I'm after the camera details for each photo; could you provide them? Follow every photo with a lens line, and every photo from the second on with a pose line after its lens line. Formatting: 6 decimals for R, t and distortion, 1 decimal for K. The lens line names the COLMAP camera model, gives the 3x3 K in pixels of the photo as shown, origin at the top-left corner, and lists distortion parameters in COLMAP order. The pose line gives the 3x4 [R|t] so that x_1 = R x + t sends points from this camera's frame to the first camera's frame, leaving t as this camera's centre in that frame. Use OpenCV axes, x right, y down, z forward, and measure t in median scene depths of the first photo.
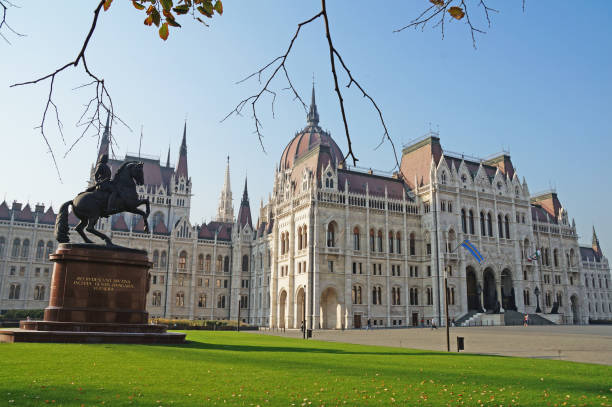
lens RADIAL K [[481.5, 0, 303.5], [0, 481.5, 212.6], [0, 0, 1]] dist [-0.183697, 0.155152]
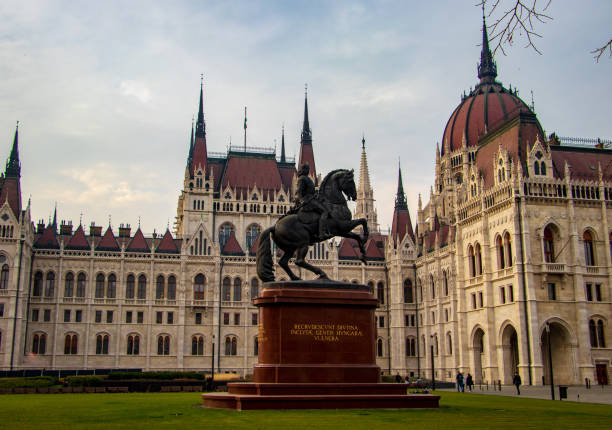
lens RADIAL K [[696.9, 0, 284.9], [0, 696.9, 216.7], [0, 0, 1]] dist [0.007525, 0.001308]
pose [[0.967176, -0.066299, -0.245308, -0.051950], [0.066523, 0.997758, -0.007383, -0.009119], [0.245247, -0.009178, 0.969417, -0.036461]]
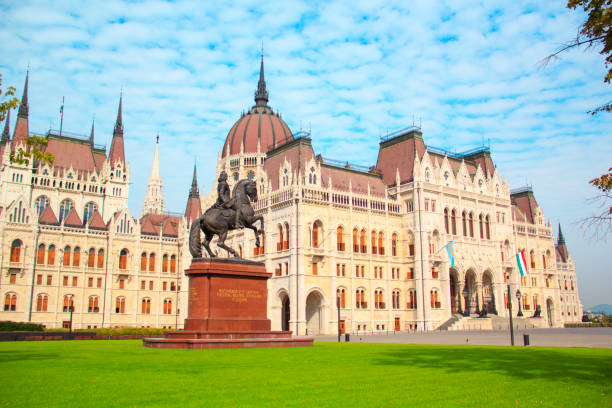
lens RADIAL K [[574.5, 0, 306.6], [0, 574.5, 202.6], [0, 0, 1]] dist [-0.071638, 0.025233]
pose [[0.985615, 0.019267, 0.167907, -0.132335], [-0.020534, 0.999772, 0.005809, -0.019800], [-0.167757, -0.009174, 0.985786, -0.092494]]
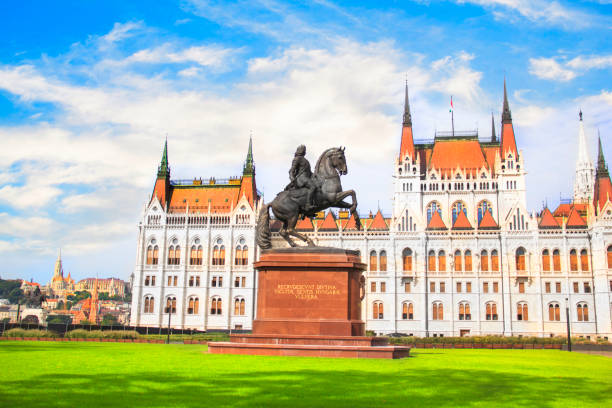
lens RADIAL K [[619.8, 0, 310.7], [0, 619.8, 202.9], [0, 0, 1]] dist [-0.117358, 0.253679]
pose [[0.803794, -0.121959, -0.582272, 0.075280], [0.122600, 0.991710, -0.038474, 0.008535], [0.582137, -0.040461, 0.812083, 0.014502]]
